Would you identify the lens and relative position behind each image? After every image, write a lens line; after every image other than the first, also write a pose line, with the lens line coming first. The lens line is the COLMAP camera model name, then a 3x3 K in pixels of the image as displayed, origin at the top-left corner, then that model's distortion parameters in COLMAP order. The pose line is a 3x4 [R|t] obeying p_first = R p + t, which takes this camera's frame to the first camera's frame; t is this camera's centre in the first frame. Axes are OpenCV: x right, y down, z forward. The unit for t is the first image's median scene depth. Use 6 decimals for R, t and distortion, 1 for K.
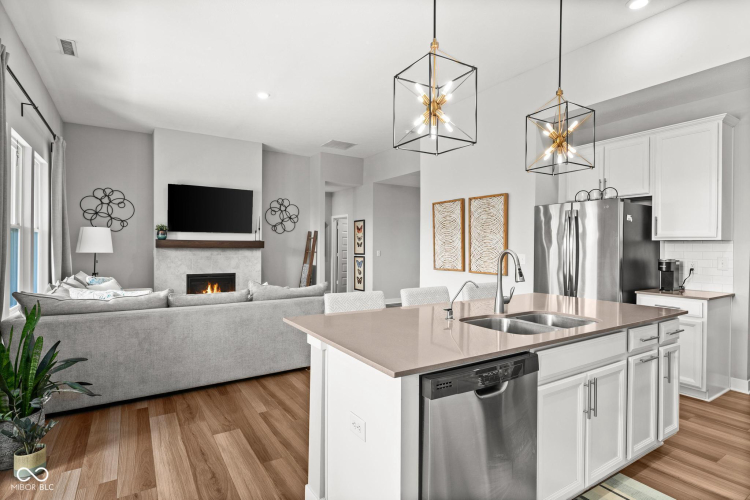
lens RADIAL K [[384.2, 0, 374.3], [0, 384.2, 247.9], [0, 0, 1]] dist [-0.000172, 0.000012]
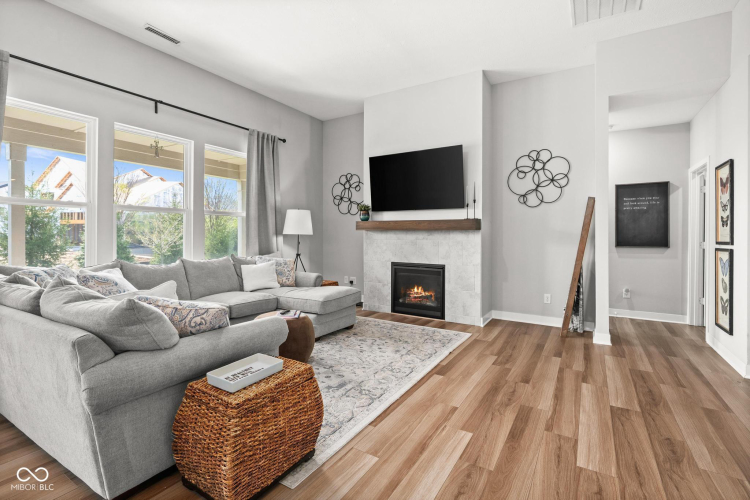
lens RADIAL K [[354.4, 0, 371.5], [0, 354.4, 234.8], [0, 0, 1]] dist [0.011554, 0.000173]
pose [[0.437818, -0.002855, -0.899059, 0.177633], [-0.007000, 0.999954, -0.006584, 0.014623], [0.899037, 0.009176, 0.437778, 0.588684]]
